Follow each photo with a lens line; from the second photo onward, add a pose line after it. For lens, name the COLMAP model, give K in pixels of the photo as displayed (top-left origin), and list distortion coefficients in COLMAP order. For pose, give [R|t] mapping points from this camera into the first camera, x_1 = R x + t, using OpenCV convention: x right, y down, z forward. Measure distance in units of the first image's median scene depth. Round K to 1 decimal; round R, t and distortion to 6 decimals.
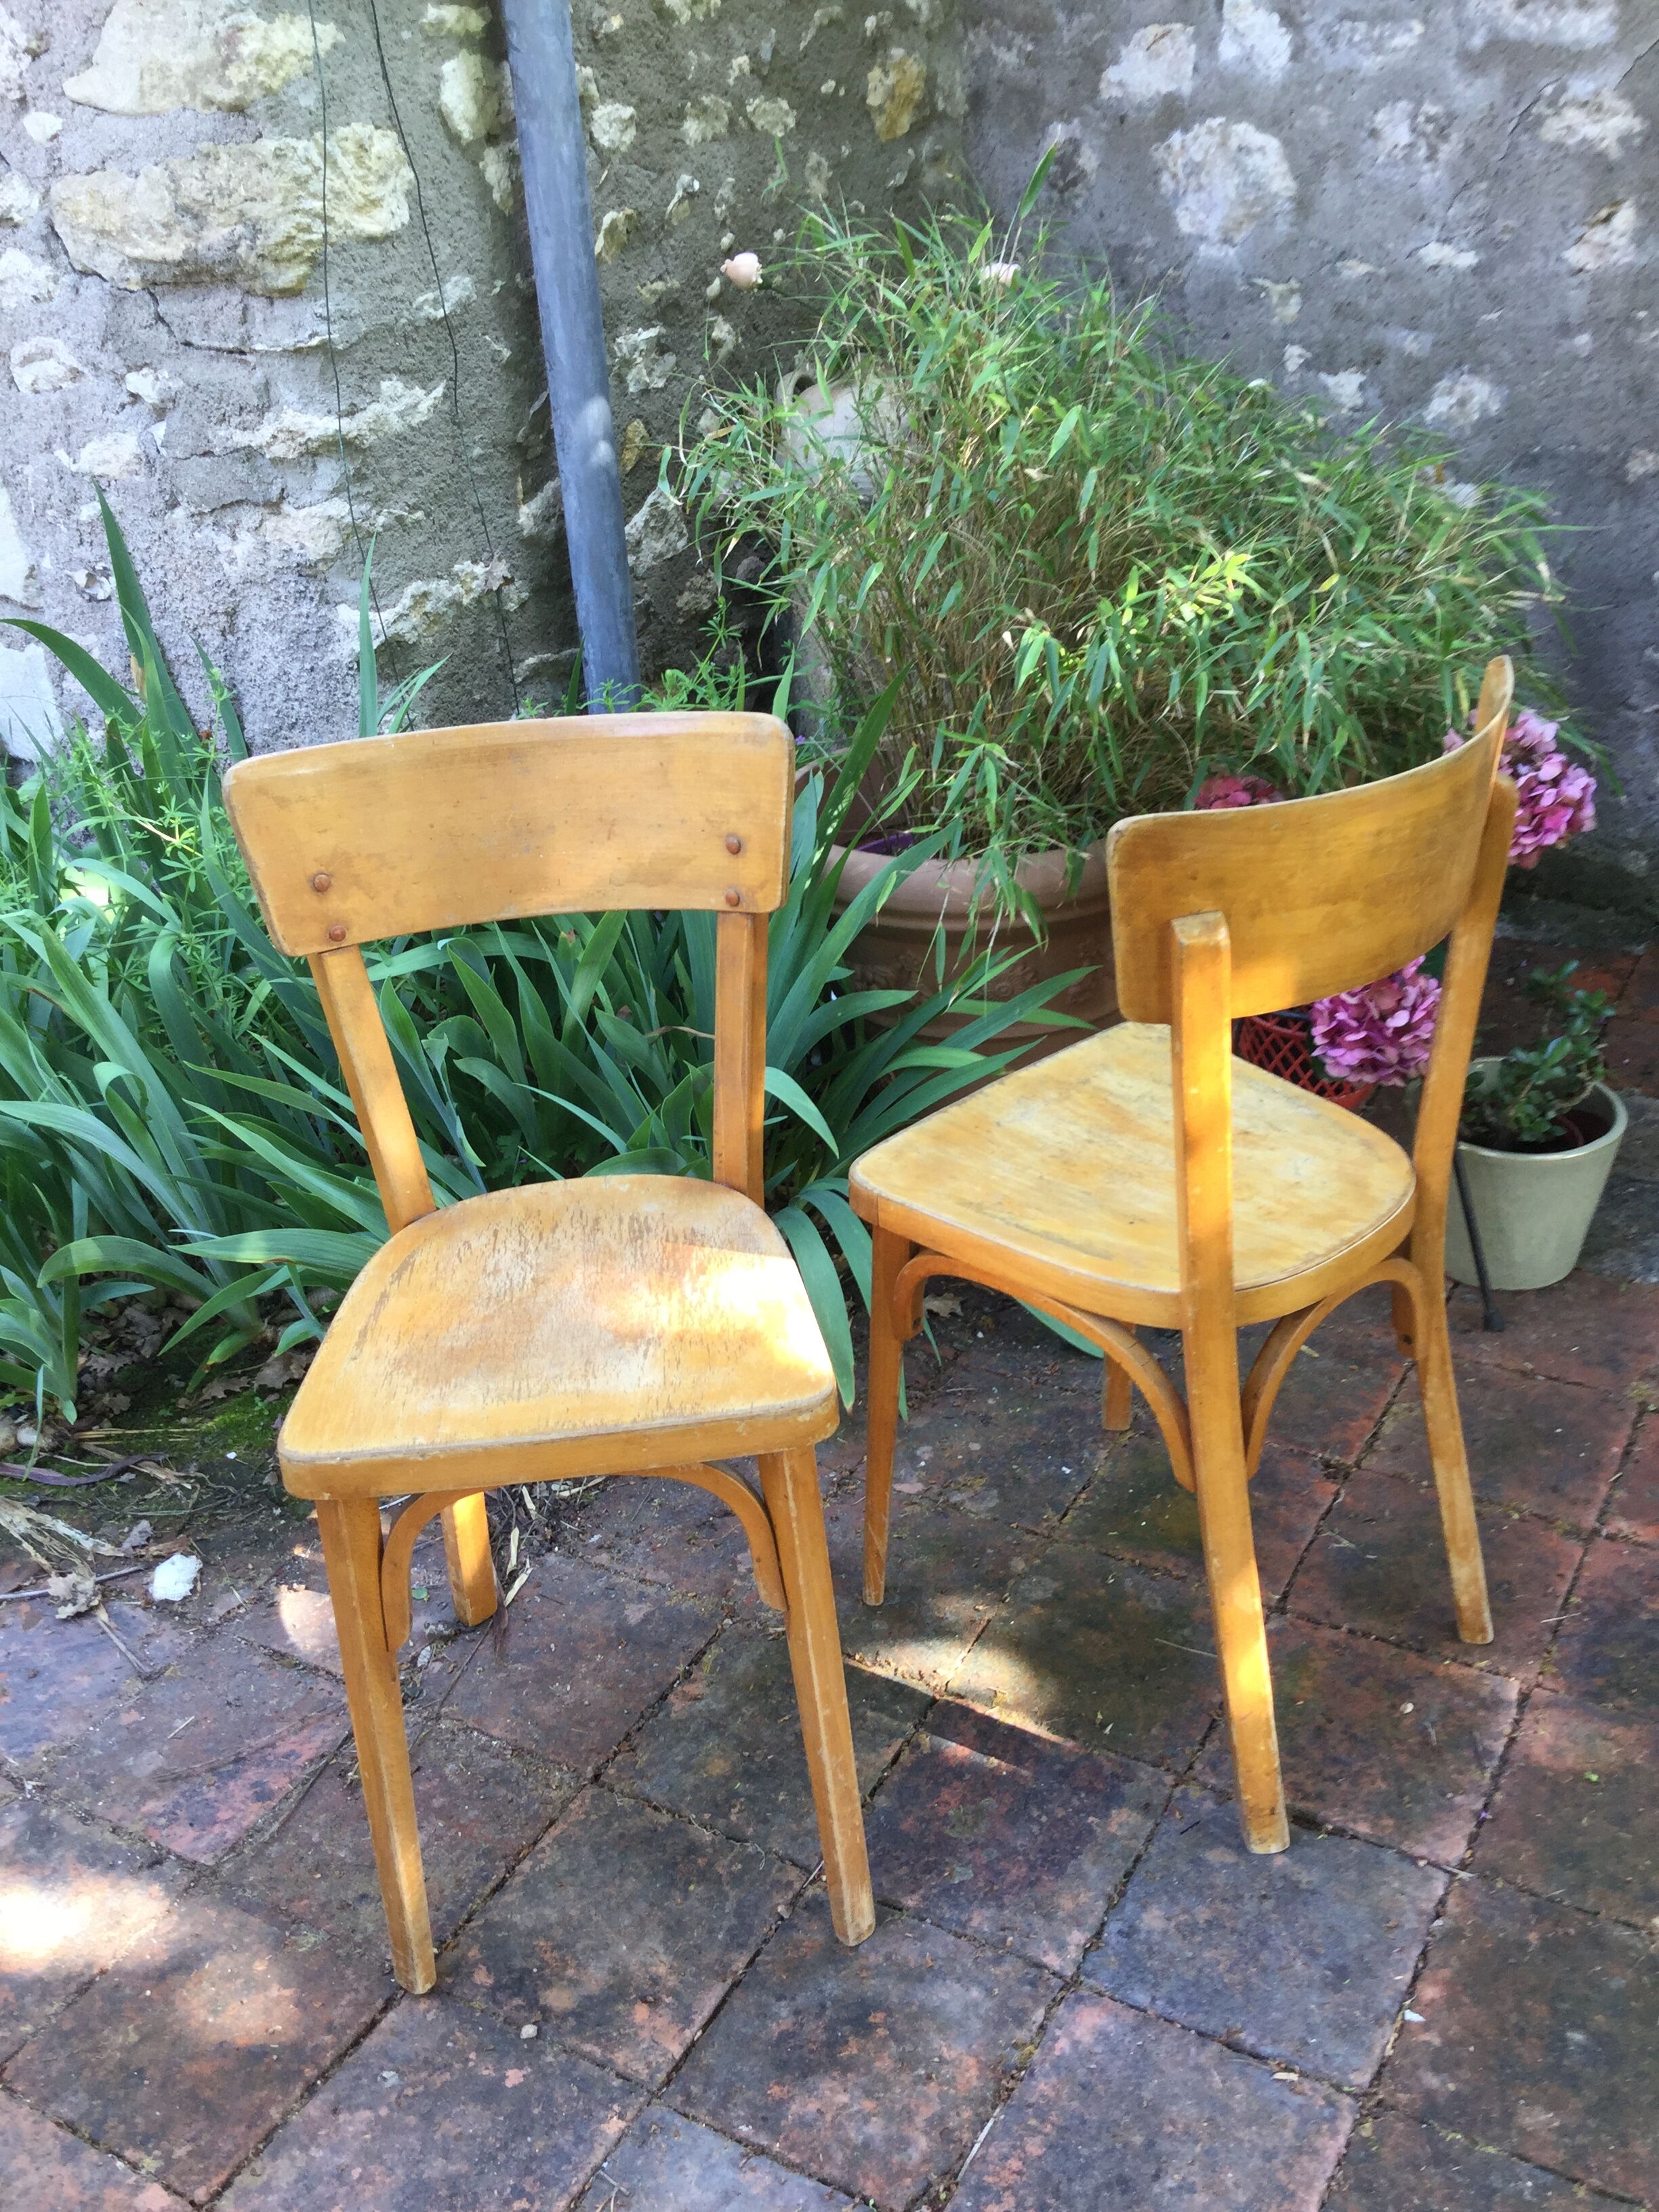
lens RADIAL K [[2128.2, 0, 827.7], [0, 2128.2, 1143.8], [0, 0, 1]] dist [0.079851, -0.177078]
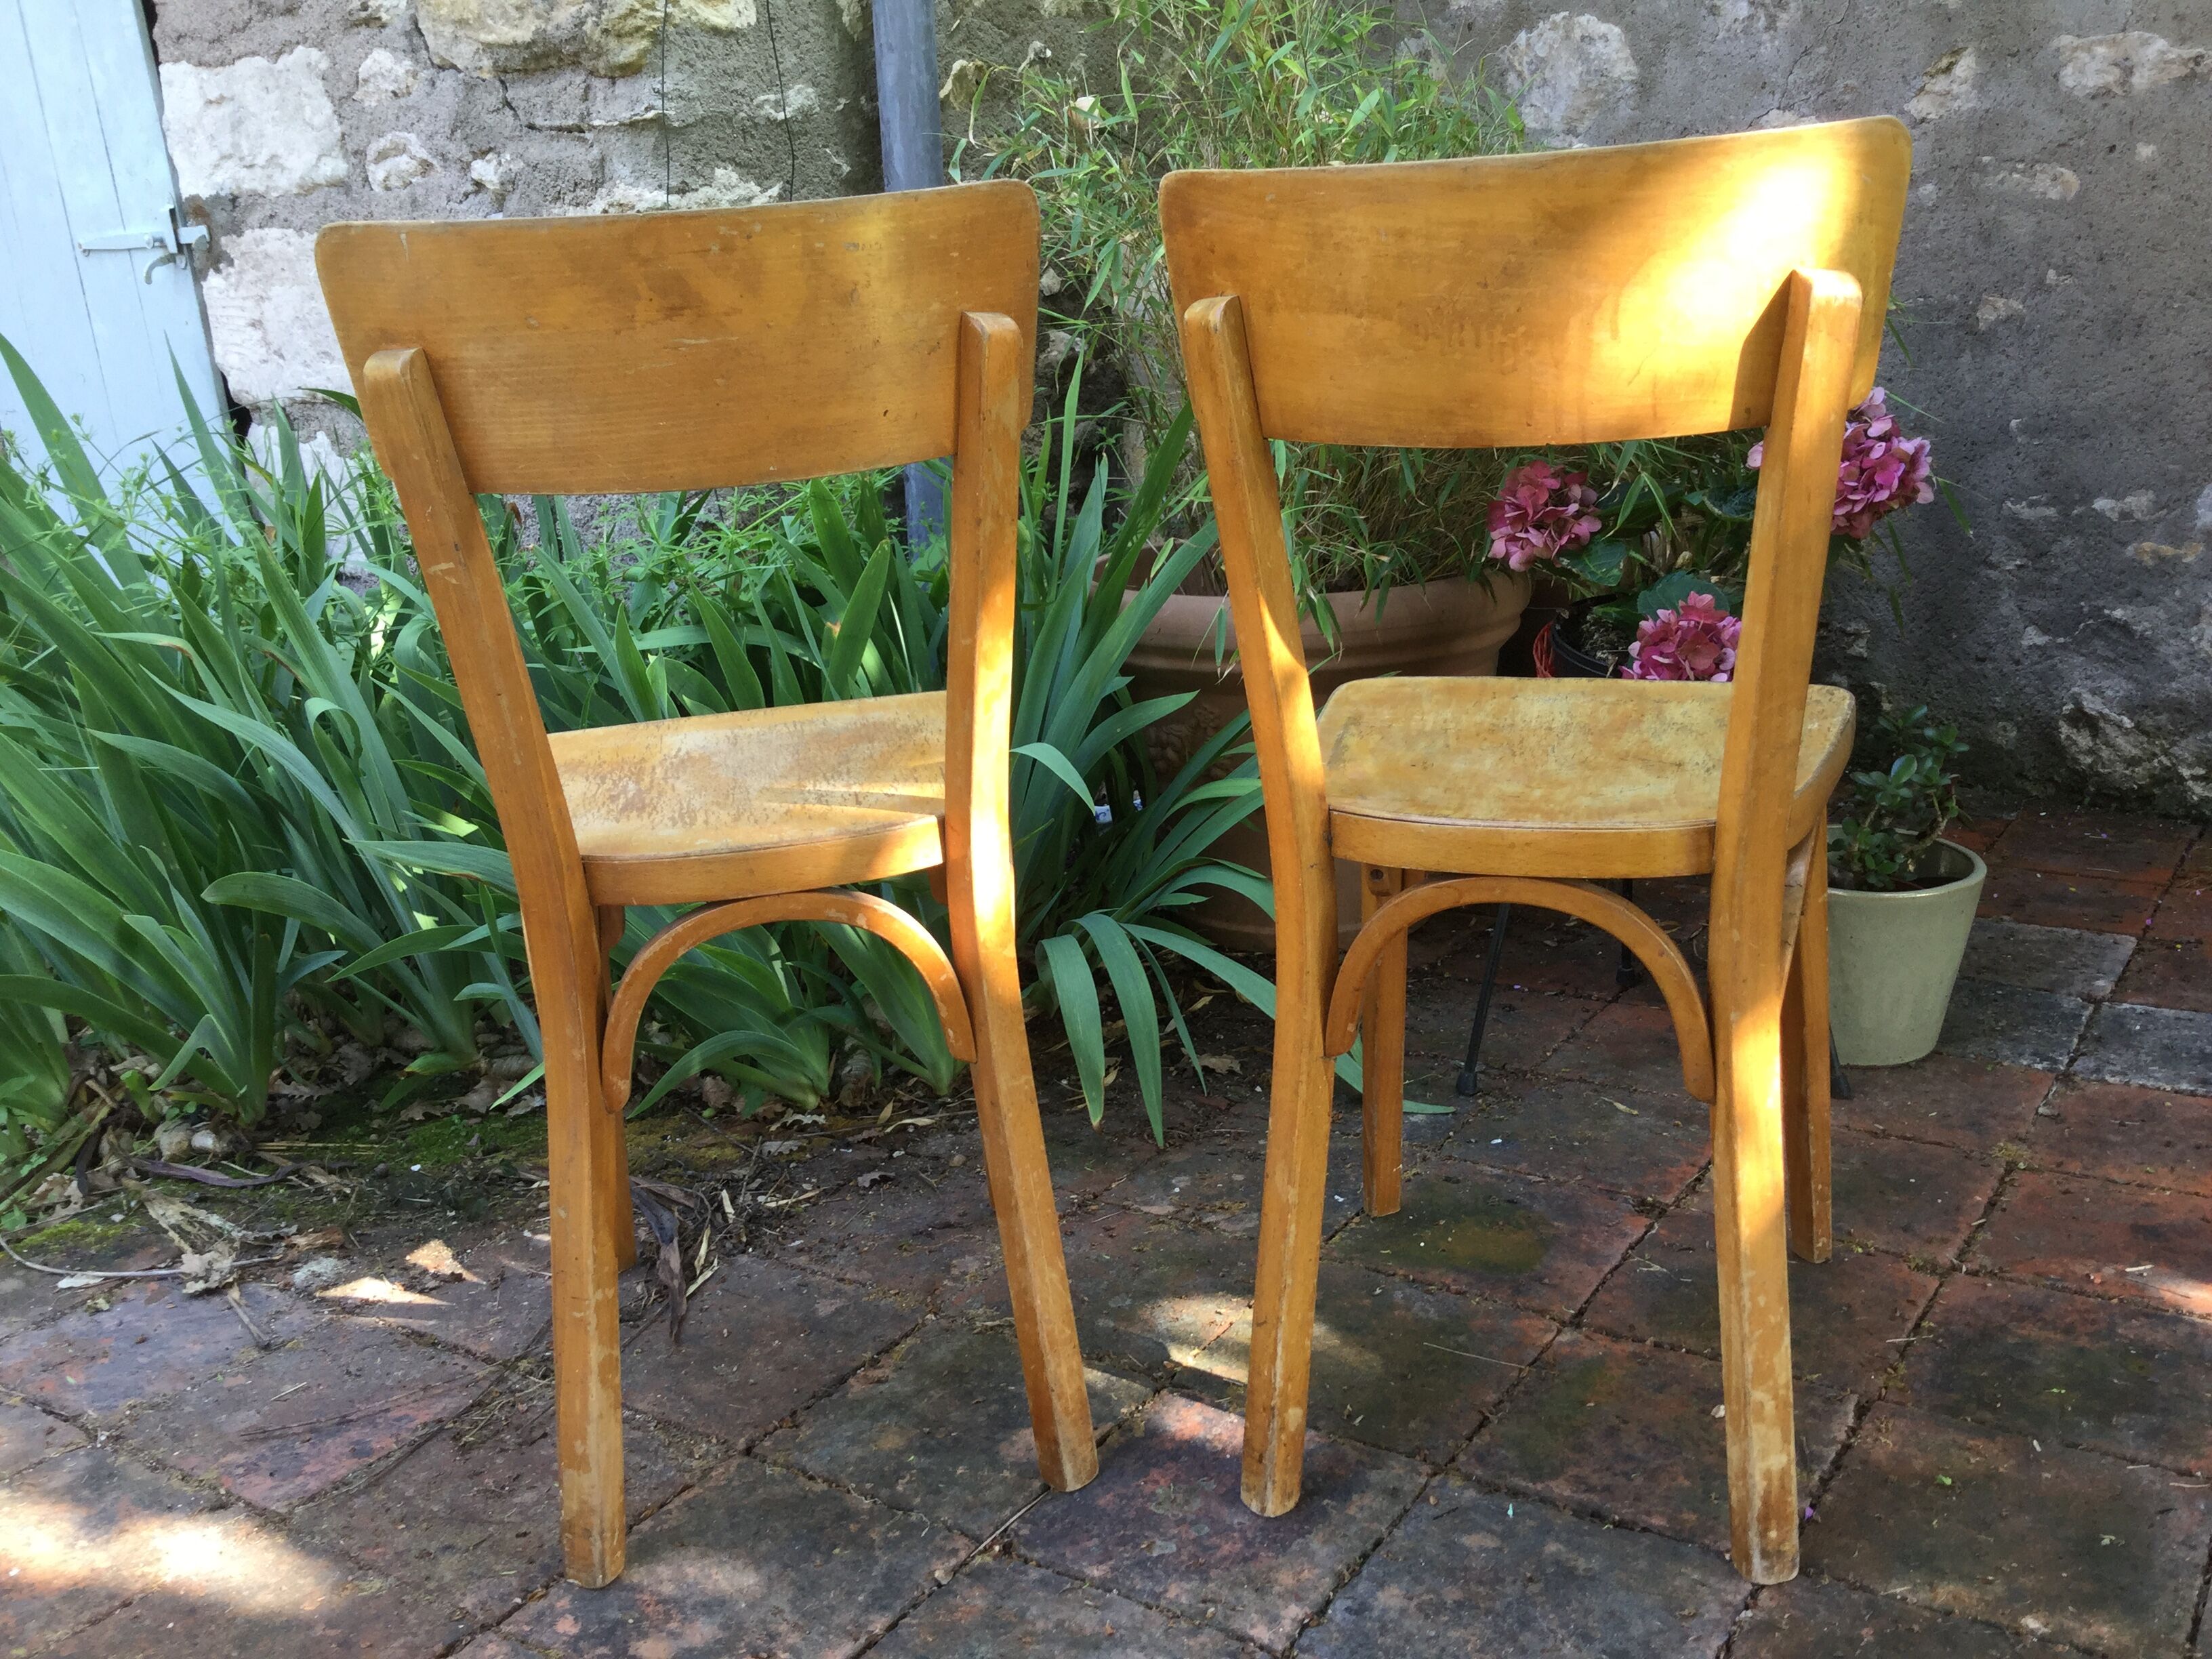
lens RADIAL K [[2128.2, 0, 1106.0], [0, 2128.2, 829.5], [0, 0, 1]] dist [0.079851, -0.177078]
pose [[0.997396, 0.043384, -0.057606, 0.058053], [-0.054780, 0.975306, -0.213958, 0.189547], [0.046901, 0.216556, 0.975143, 0.107191]]
